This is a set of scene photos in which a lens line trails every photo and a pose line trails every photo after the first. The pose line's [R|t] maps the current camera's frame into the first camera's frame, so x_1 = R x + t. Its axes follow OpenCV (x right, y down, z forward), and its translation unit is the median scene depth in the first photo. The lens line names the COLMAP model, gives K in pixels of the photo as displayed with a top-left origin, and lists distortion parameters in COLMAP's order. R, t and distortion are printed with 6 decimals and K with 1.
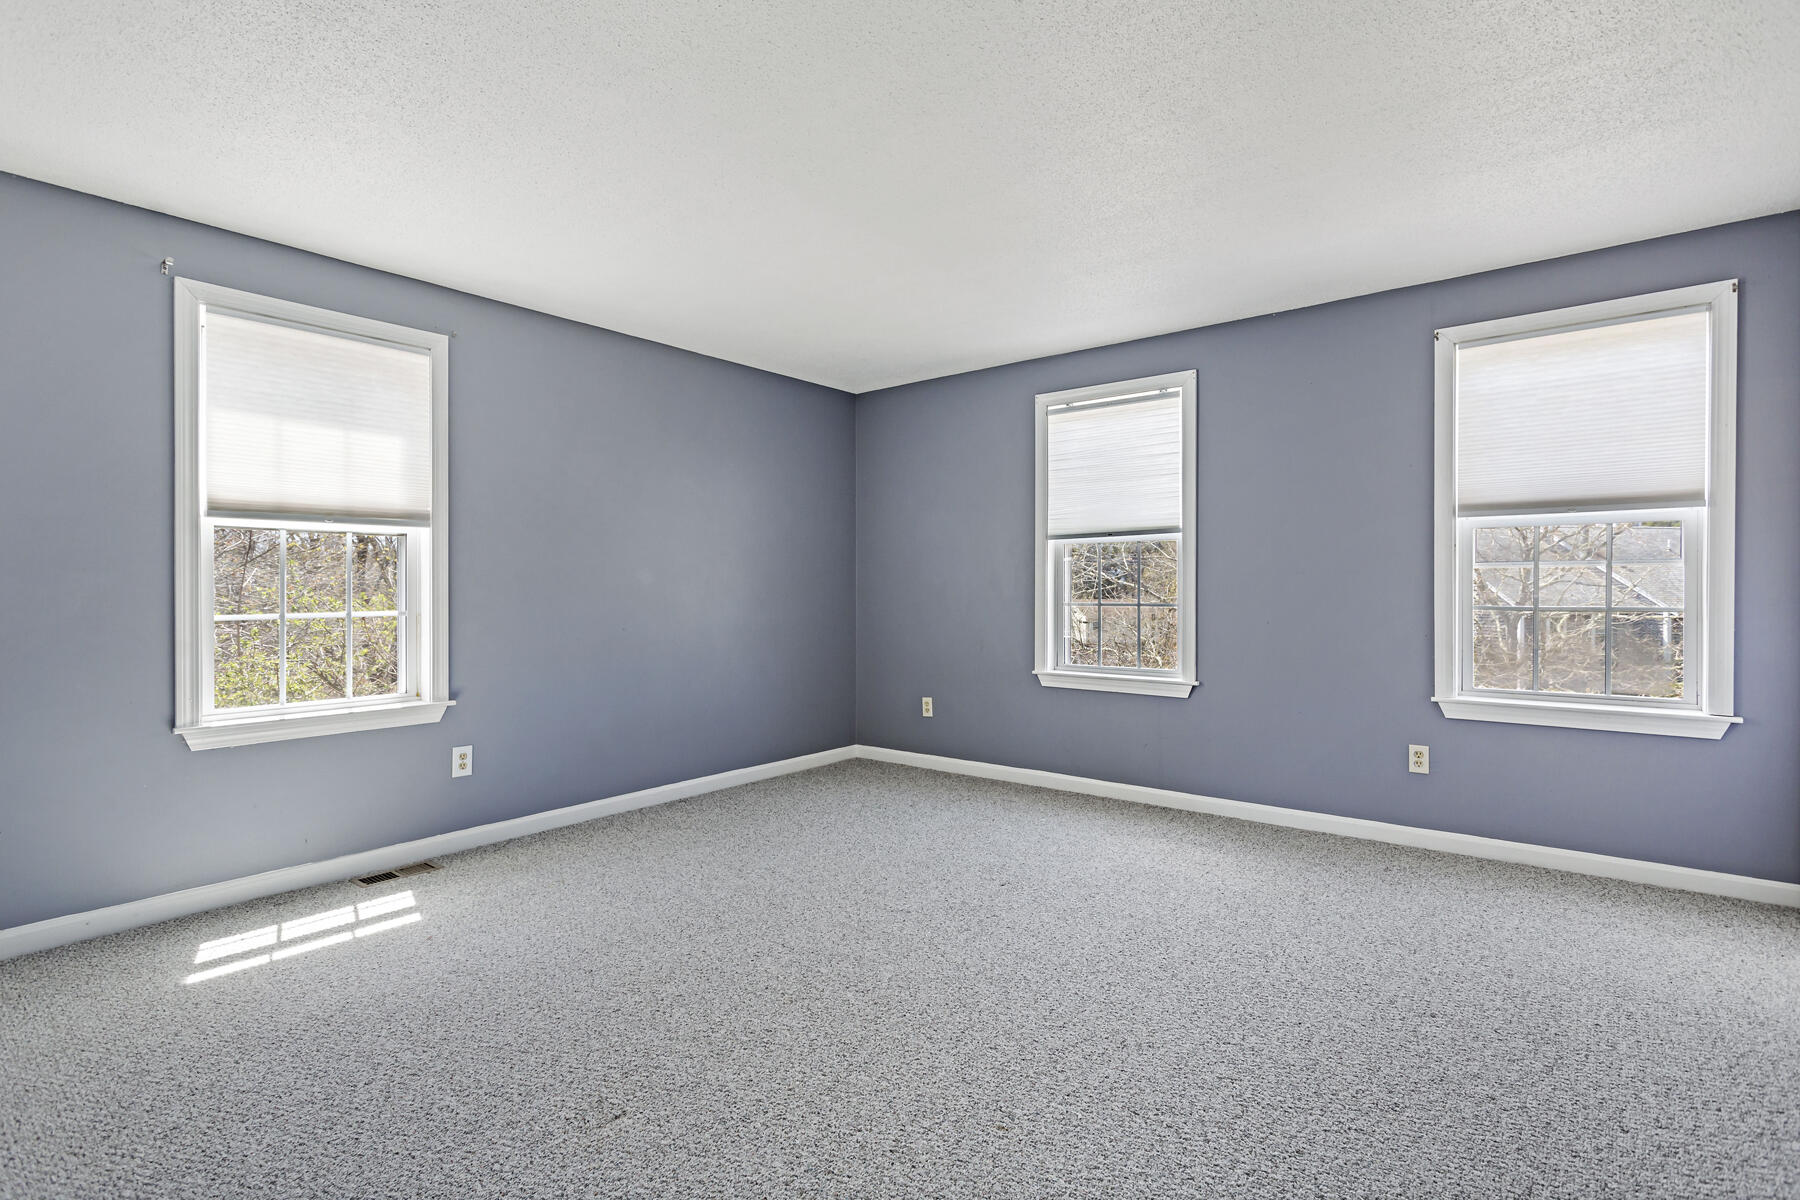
lens RADIAL K [[861.1, 0, 900.0], [0, 861.1, 600.0], [0, 0, 1]] dist [0.001242, 0.000320]
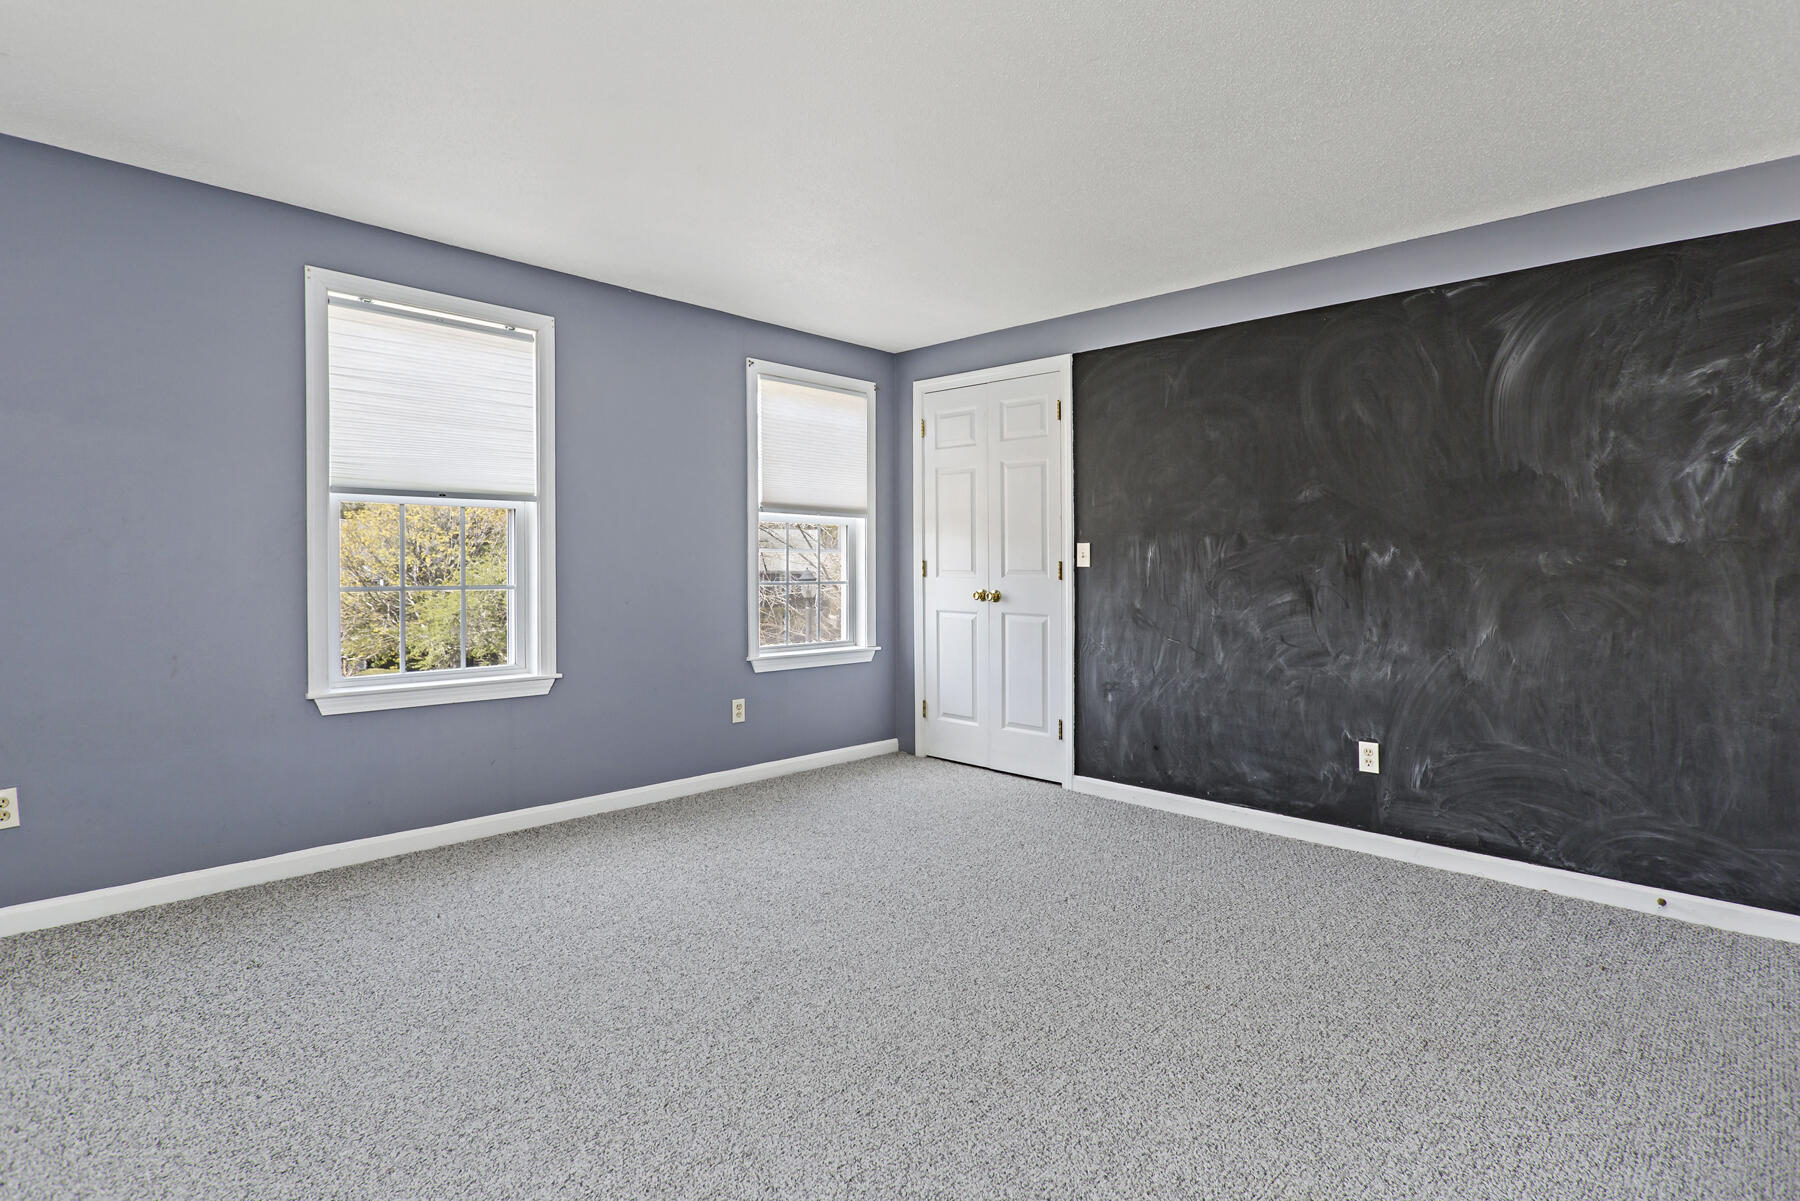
lens RADIAL K [[947.0, 0, 824.8], [0, 947.0, 562.5], [0, 0, 1]] dist [0.021132, -0.001002]
pose [[0.100139, 0.018009, 0.994811, -0.579095], [0.019582, 0.999607, -0.020067, 0.006784], [-0.994781, 0.021489, 0.099747, 0.620899]]
